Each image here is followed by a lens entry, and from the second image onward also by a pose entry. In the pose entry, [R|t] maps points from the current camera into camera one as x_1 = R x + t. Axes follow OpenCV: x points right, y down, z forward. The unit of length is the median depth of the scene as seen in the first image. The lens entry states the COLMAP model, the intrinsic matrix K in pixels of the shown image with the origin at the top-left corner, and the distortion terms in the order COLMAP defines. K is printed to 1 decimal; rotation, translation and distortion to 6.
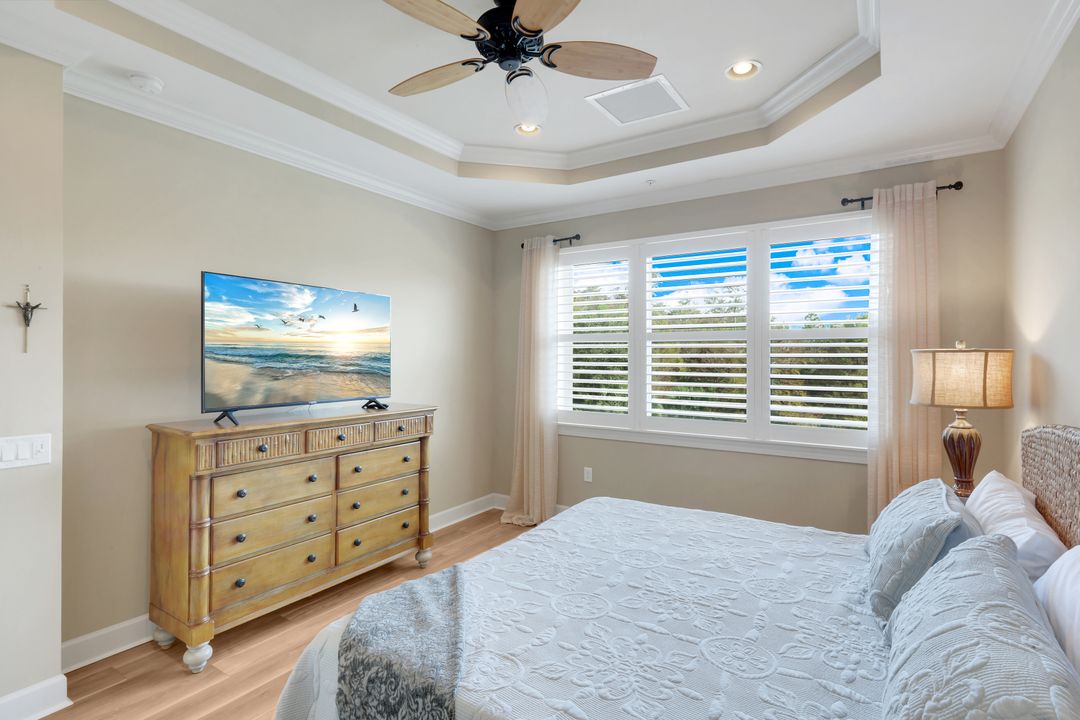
lens RADIAL K [[522.8, 0, 542.7], [0, 522.8, 357.6], [0, 0, 1]] dist [-0.002396, -0.000200]
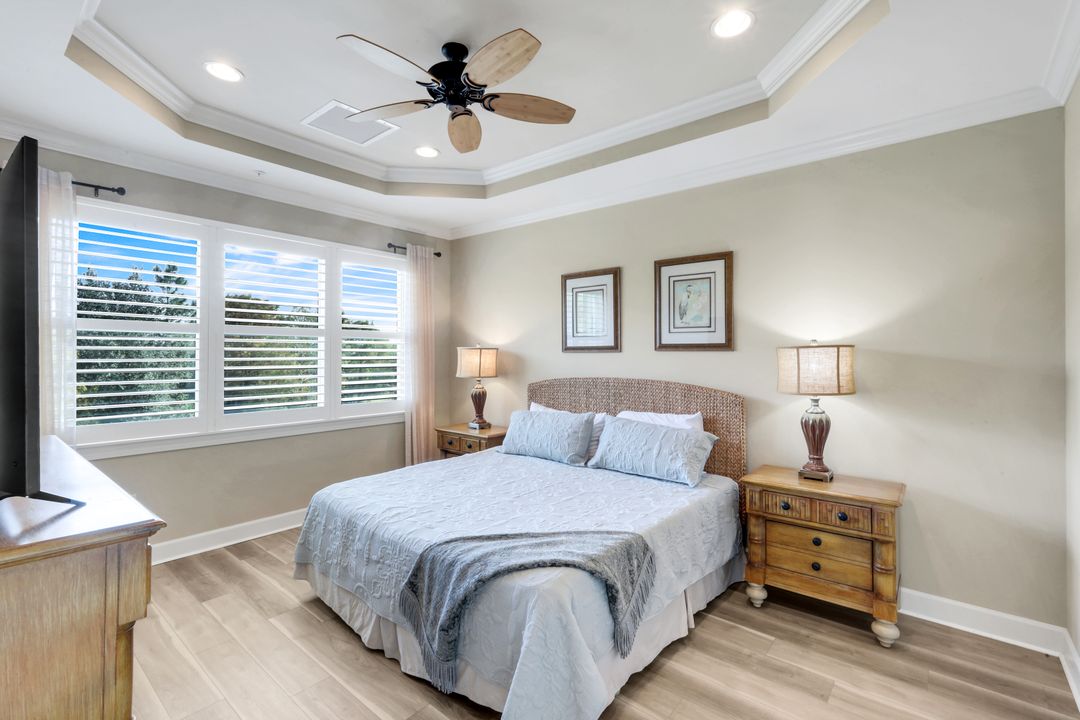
lens RADIAL K [[501.8, 0, 514.1], [0, 501.8, 351.0], [0, 0, 1]] dist [0.001699, 0.000929]
pose [[0.138210, 0.002424, 0.990400, -0.803086], [0.001256, 0.999996, -0.002622, 0.001710], [-0.990402, 0.001606, 0.138206, 0.484033]]
